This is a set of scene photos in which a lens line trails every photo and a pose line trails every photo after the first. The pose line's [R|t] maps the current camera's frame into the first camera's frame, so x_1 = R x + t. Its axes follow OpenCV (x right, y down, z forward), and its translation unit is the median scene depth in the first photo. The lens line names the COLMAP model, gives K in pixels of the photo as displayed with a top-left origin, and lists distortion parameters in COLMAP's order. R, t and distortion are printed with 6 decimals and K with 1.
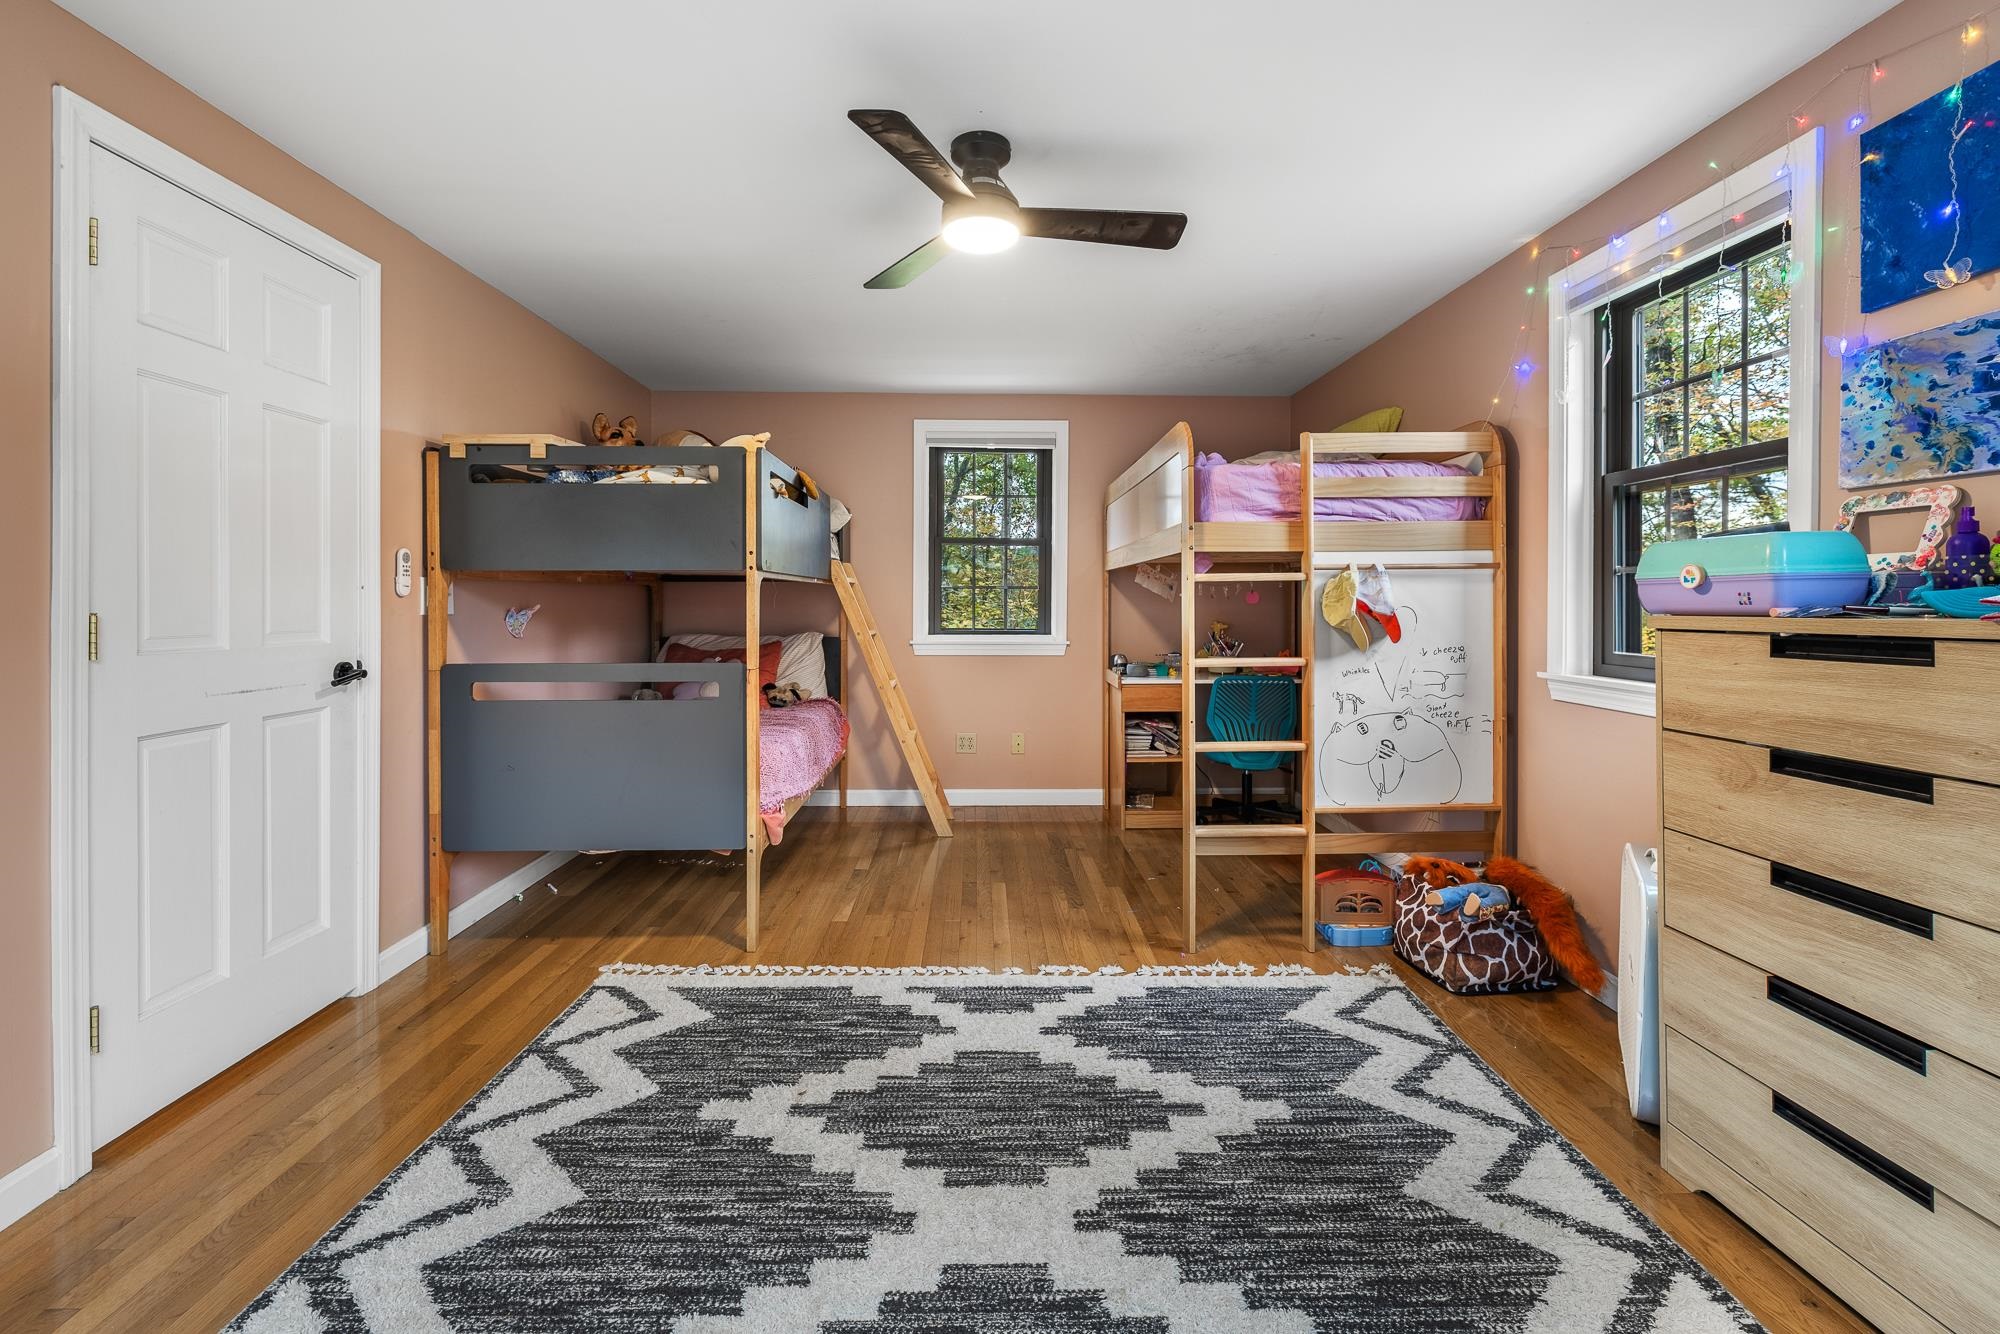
lens RADIAL K [[878.6, 0, 994.3], [0, 878.6, 598.3], [0, 0, 1]] dist [-0.003532, -0.000826]
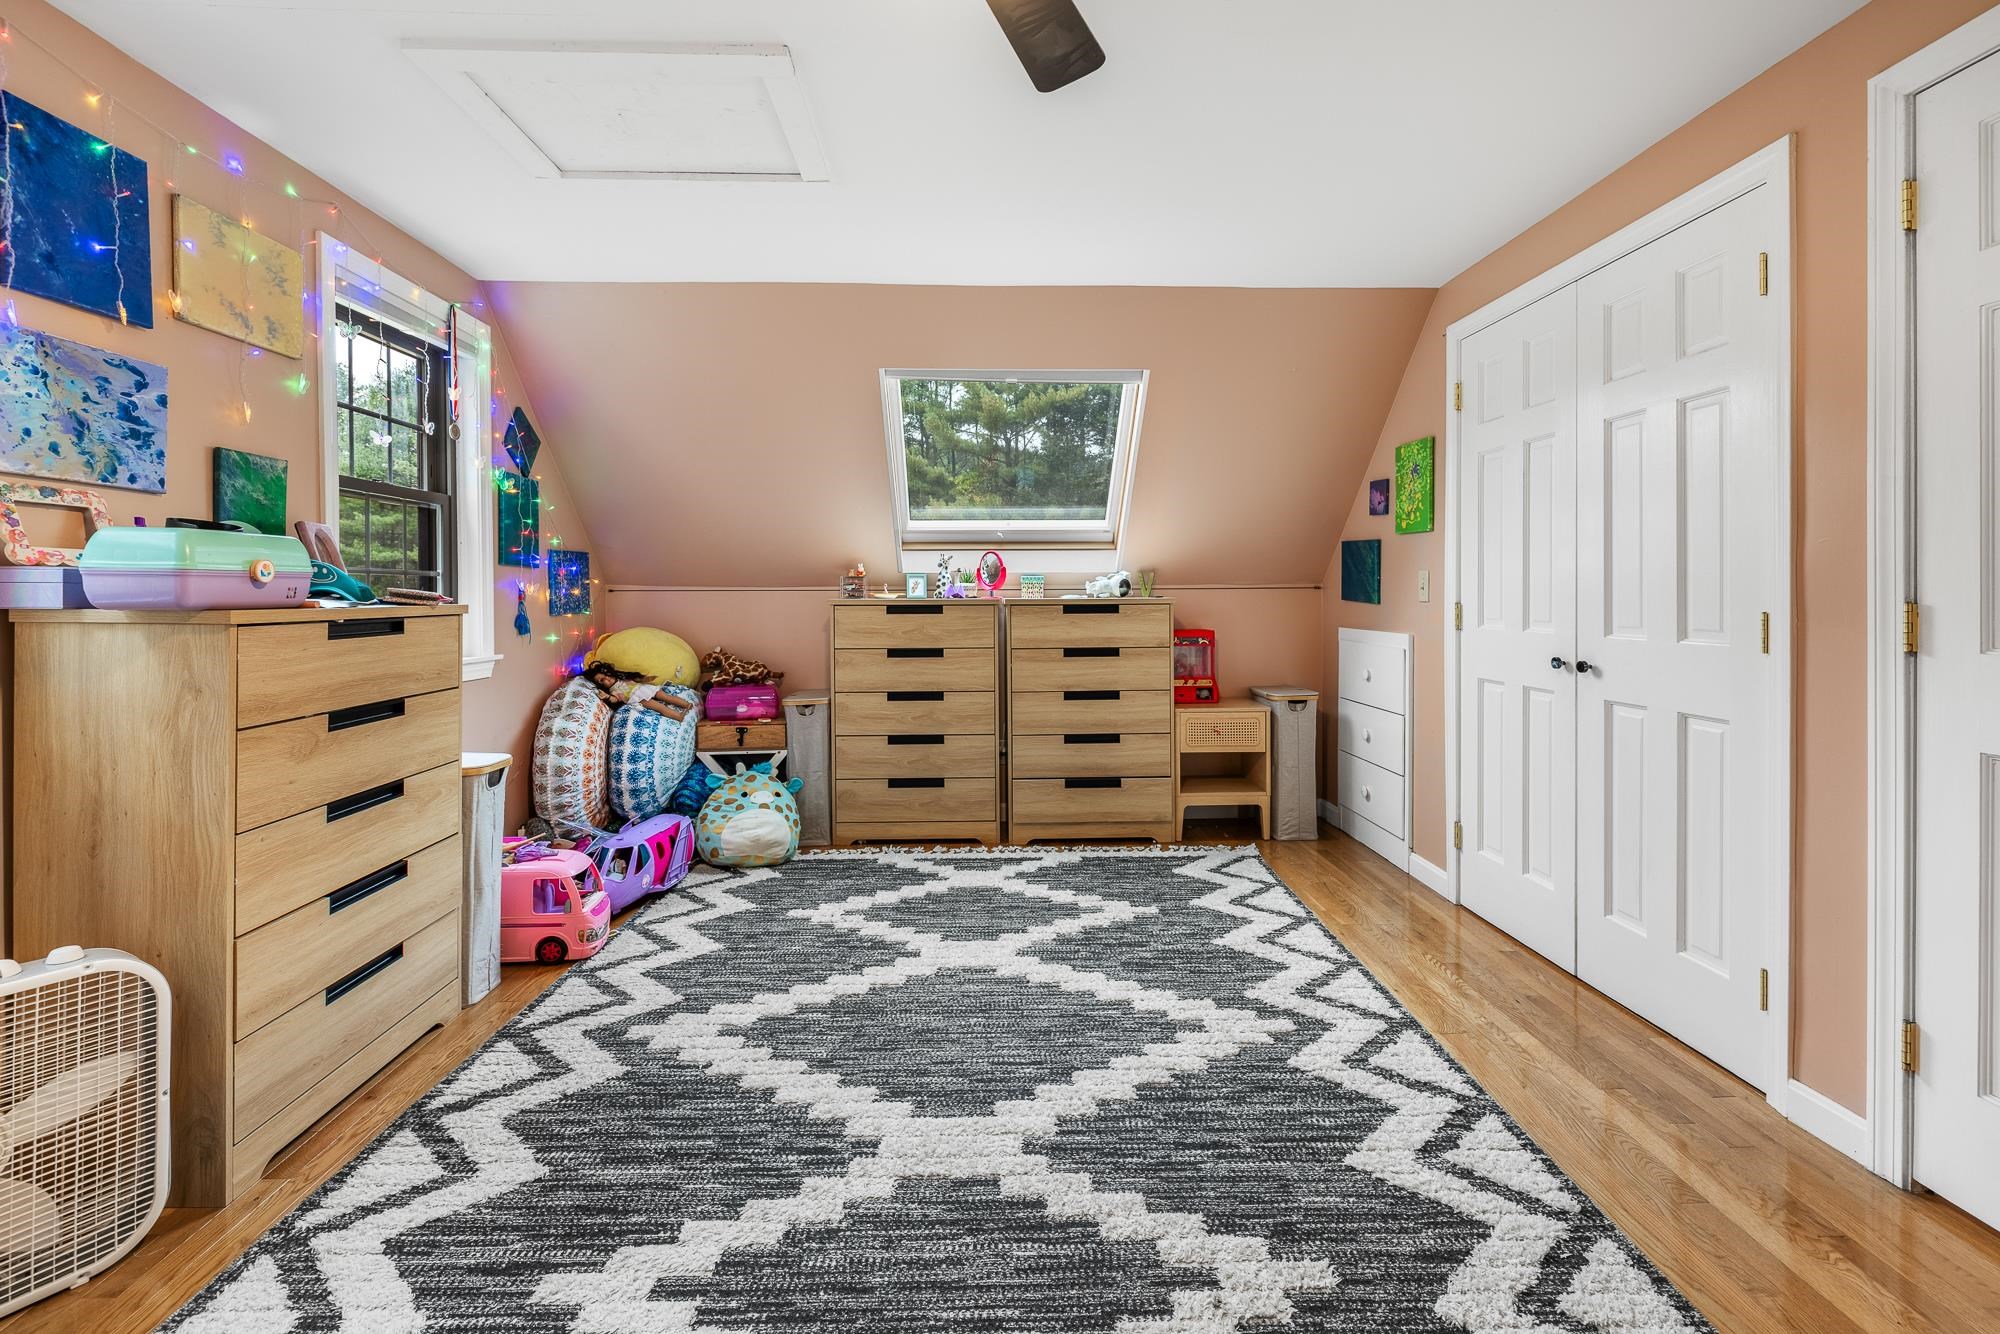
lens RADIAL K [[878.6, 0, 994.3], [0, 878.6, 598.3], [0, 0, 1]] dist [-0.003532, -0.000826]
pose [[-0.999992, 0.002889, 0.002621, -0.056613], [0.002891, 0.999995, 0.000814, 0.008525], [-0.002618, 0.000821, -0.999996, 2.006867]]
